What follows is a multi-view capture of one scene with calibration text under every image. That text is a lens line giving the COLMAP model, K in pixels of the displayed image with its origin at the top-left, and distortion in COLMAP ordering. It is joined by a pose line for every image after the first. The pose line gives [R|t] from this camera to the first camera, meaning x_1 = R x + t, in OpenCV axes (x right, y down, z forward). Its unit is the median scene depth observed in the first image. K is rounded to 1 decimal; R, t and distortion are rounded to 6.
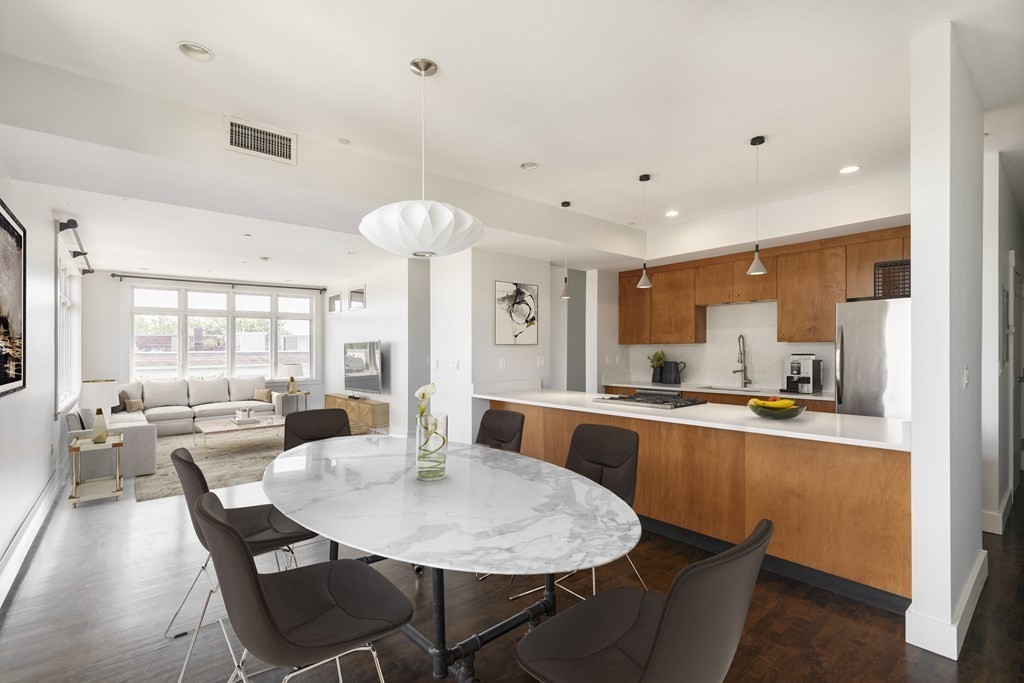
lens RADIAL K [[468.2, 0, 503.6], [0, 468.2, 351.2], [0, 0, 1]] dist [0.004369, -0.000123]
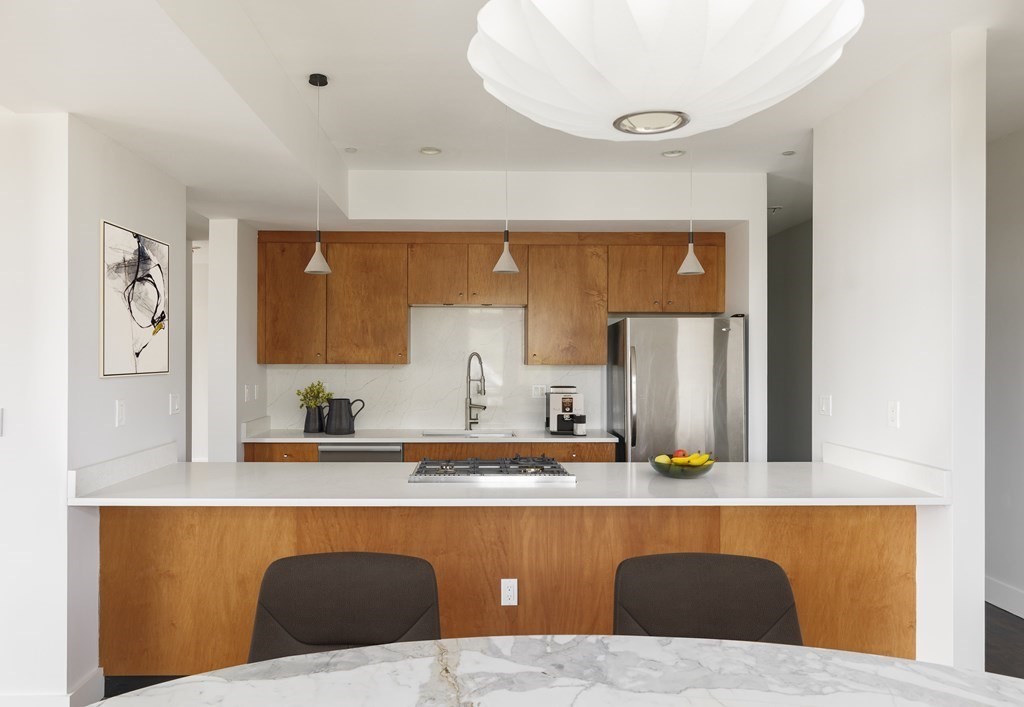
lens RADIAL K [[724.9, 0, 481.6], [0, 724.9, 343.2], [0, 0, 1]] dist [0.090692, -0.020614]
pose [[0.610278, 0.007436, 0.792152, -0.313590], [0.007503, 0.999857, -0.015166, -0.030683], [-0.792152, 0.015199, 0.610135, 0.326505]]
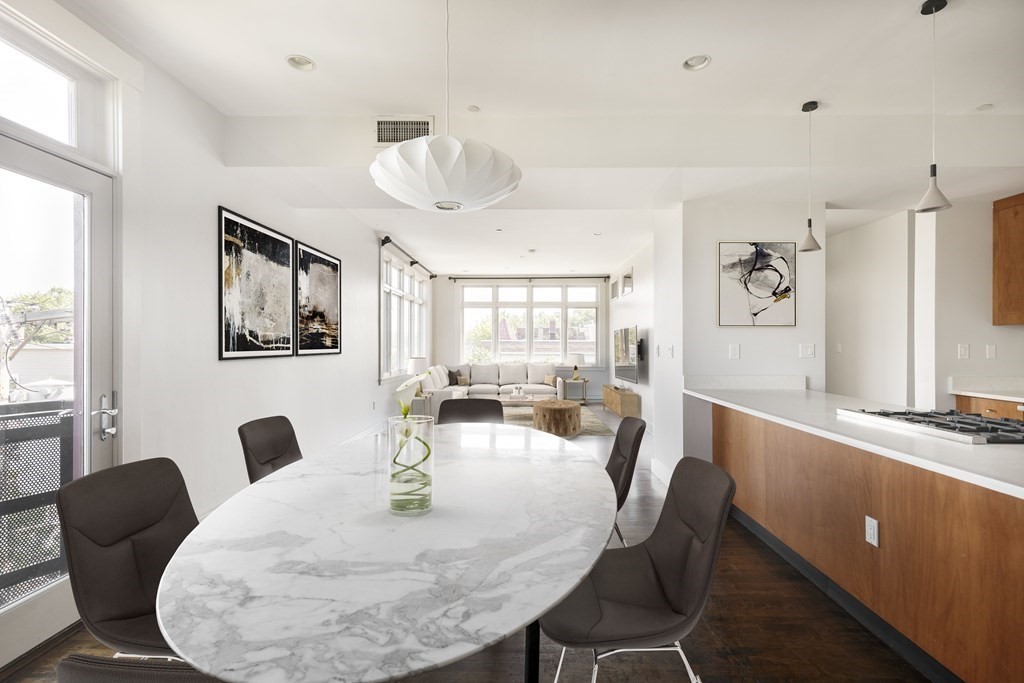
lens RADIAL K [[468.2, 0, 502.5], [0, 468.2, 338.8], [0, 0, 1]] dist [0.004369, -0.000123]
pose [[0.766924, 0.007465, -0.641694, 0.189768], [-0.013069, 0.999907, -0.003987, 0.012433], [0.641604, 0.011444, 0.766950, 0.187488]]
